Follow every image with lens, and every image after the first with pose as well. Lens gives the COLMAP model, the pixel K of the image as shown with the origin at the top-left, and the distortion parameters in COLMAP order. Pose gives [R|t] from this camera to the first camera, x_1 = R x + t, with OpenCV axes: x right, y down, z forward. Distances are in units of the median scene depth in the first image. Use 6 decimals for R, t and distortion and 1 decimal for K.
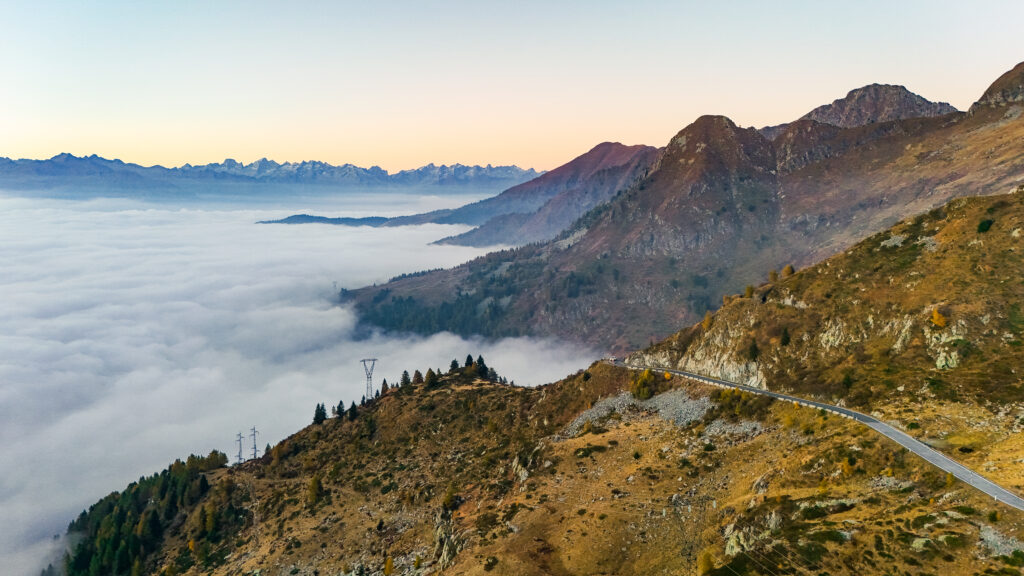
lens RADIAL K [[733.6, 0, 512.4], [0, 733.6, 291.5], [0, 0, 1]] dist [0.023660, -0.008699]
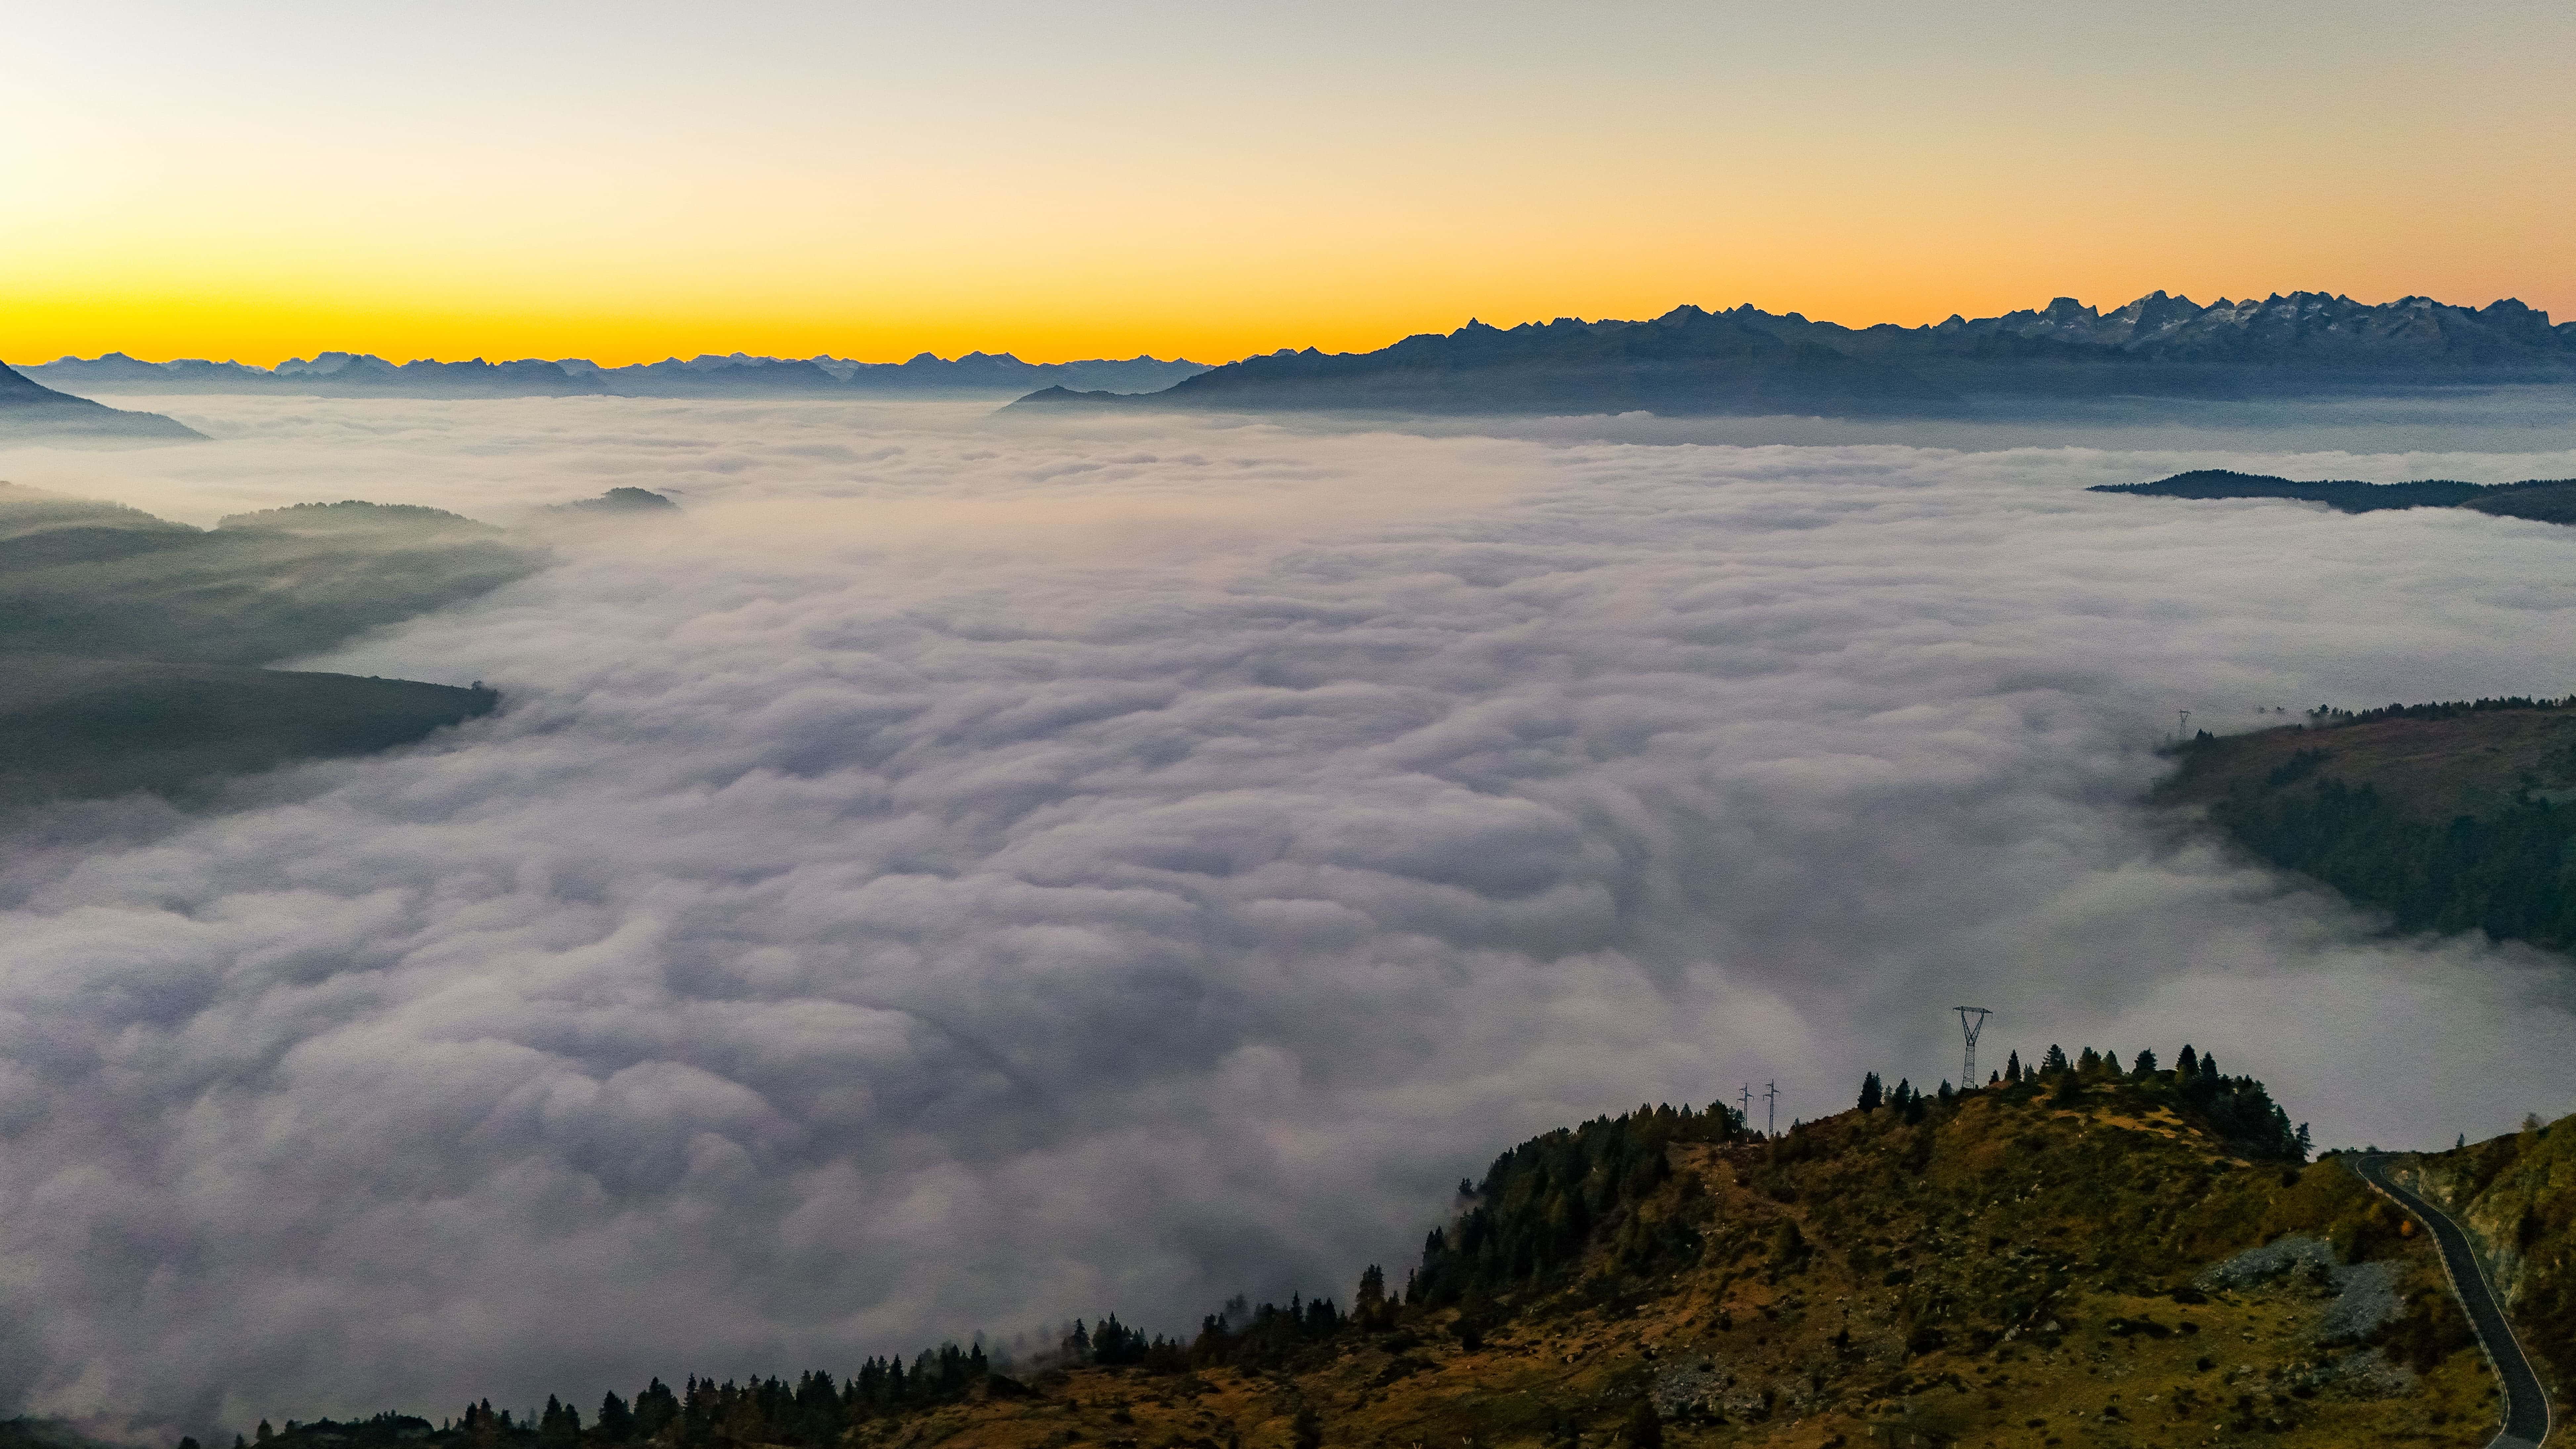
lens RADIAL K [[1907.9, 0, 1288.2], [0, 1907.9, 722.7], [0, 0, 1]] dist [-0.002634, -0.011421]
pose [[0.737726, 0.110772, -0.665951, 0.338654], [-0.082975, 0.993845, 0.073395, -0.175956], [0.669982, 0.001112, 0.742377, -0.289399]]
